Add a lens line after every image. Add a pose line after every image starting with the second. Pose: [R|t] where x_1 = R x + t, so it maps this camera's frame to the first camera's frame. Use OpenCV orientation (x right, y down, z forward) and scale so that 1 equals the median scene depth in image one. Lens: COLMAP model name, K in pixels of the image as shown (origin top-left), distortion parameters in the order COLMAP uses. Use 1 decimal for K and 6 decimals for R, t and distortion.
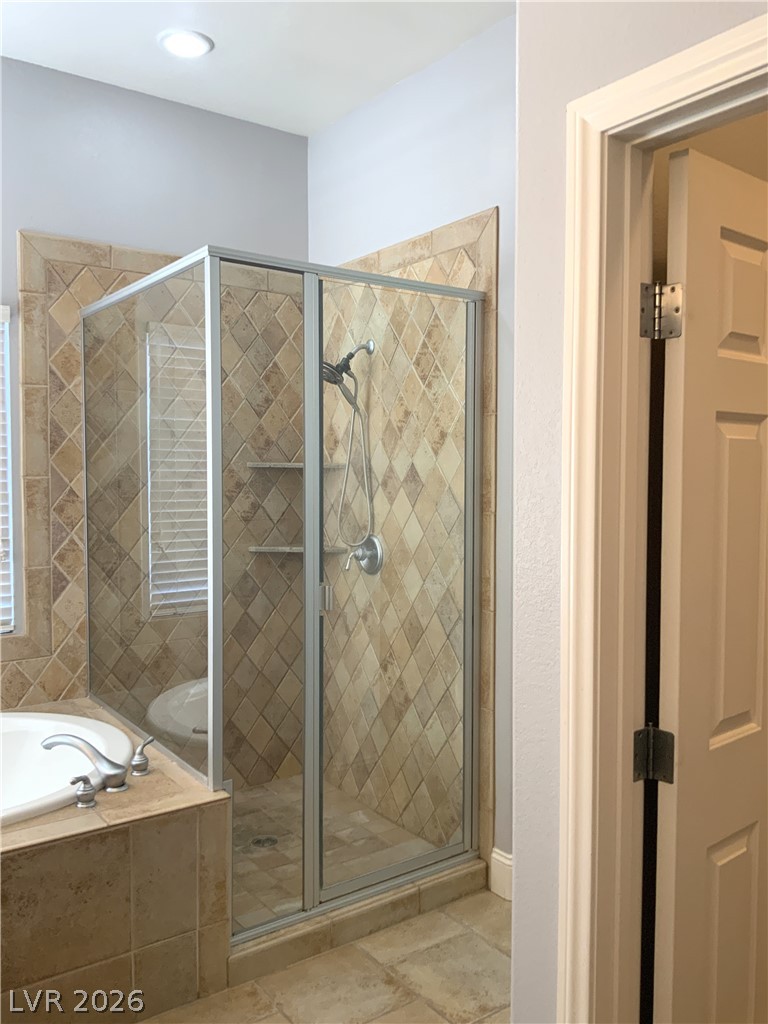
lens RADIAL K [[875.9, 0, 356.0], [0, 875.9, 510.2], [0, 0, 1]] dist [0.046486, -0.097903]
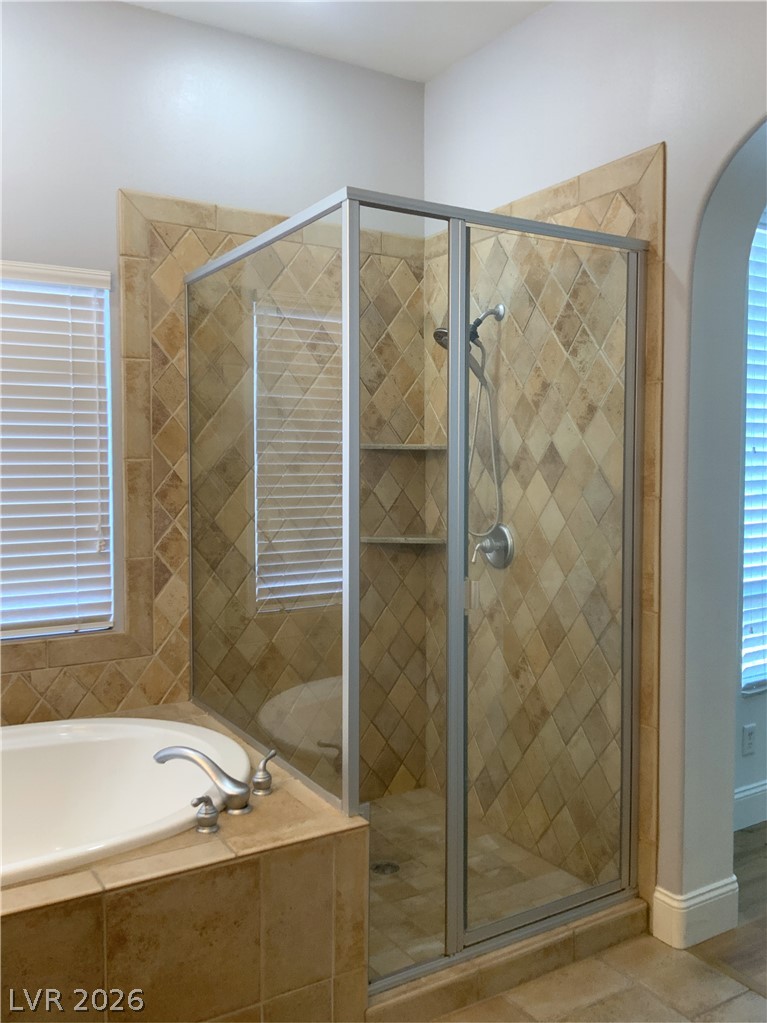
lens RADIAL K [[875.0, 0, 324.4], [0, 875.0, 501.0], [0, 0, 1]] dist [0.046486, -0.097903]
pose [[0.995926, -0.000580, -0.090173, -0.087261], [0.000086, 0.999985, -0.005480, 0.010542], [0.090175, 0.005450, 0.995911, 0.108674]]
